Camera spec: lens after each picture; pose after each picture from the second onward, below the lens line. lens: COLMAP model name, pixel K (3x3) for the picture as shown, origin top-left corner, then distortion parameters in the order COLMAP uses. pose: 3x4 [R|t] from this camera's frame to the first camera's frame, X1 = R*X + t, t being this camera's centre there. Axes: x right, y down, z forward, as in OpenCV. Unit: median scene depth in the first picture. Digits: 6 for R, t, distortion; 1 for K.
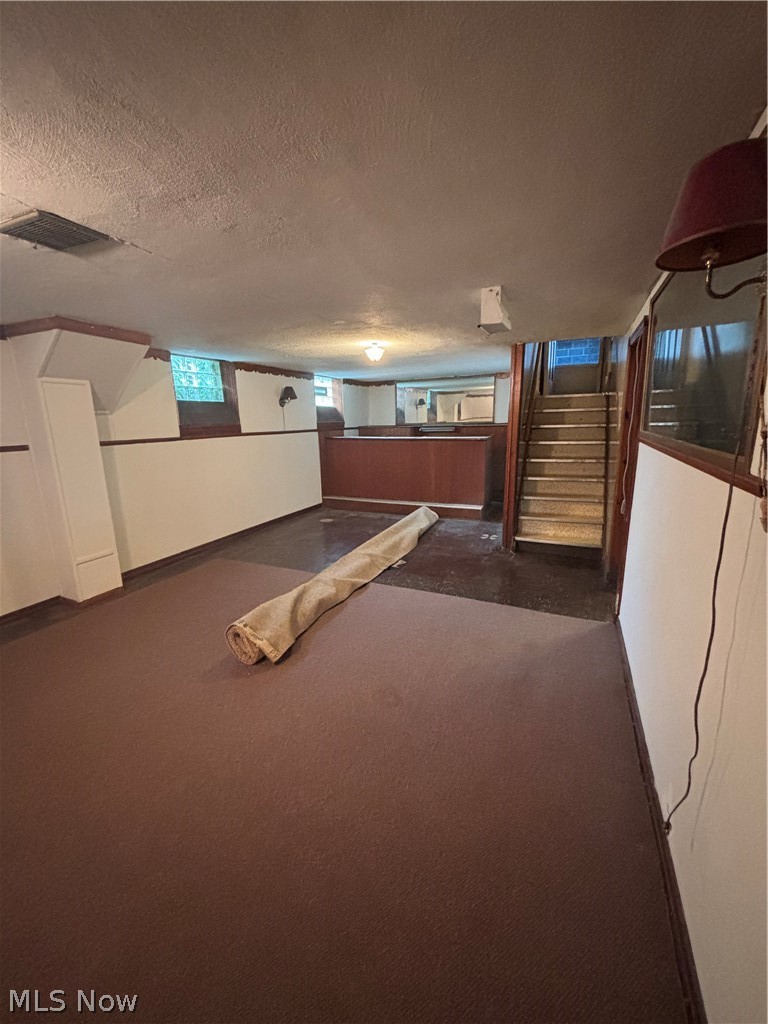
lens RADIAL K [[411.7, 0, 381.5], [0, 411.7, 507.5], [0, 0, 1]] dist [-0.020182, -0.000173]
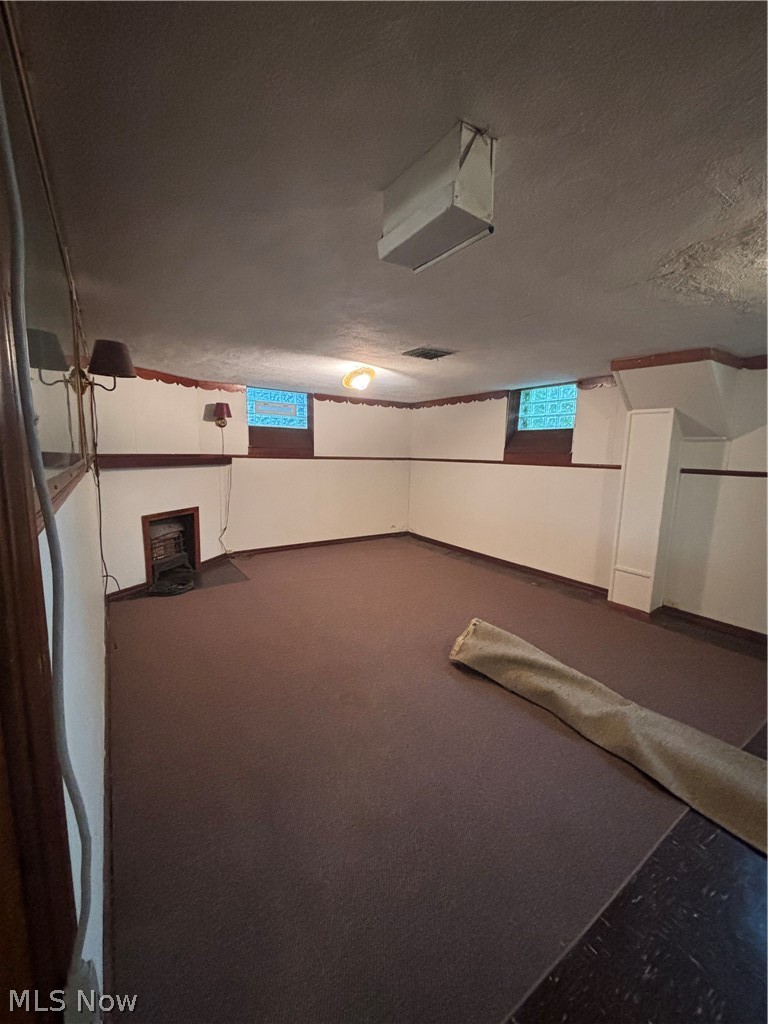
lens RADIAL K [[411.7, 0, 381.9], [0, 411.7, 510.9], [0, 0, 1]] dist [-0.020182, -0.000173]
pose [[-0.544329, 0.142214, -0.826729, 0.561069], [-0.176382, 0.944091, 0.278534, -0.226232], [0.820119, 0.297434, -0.488812, 0.982947]]
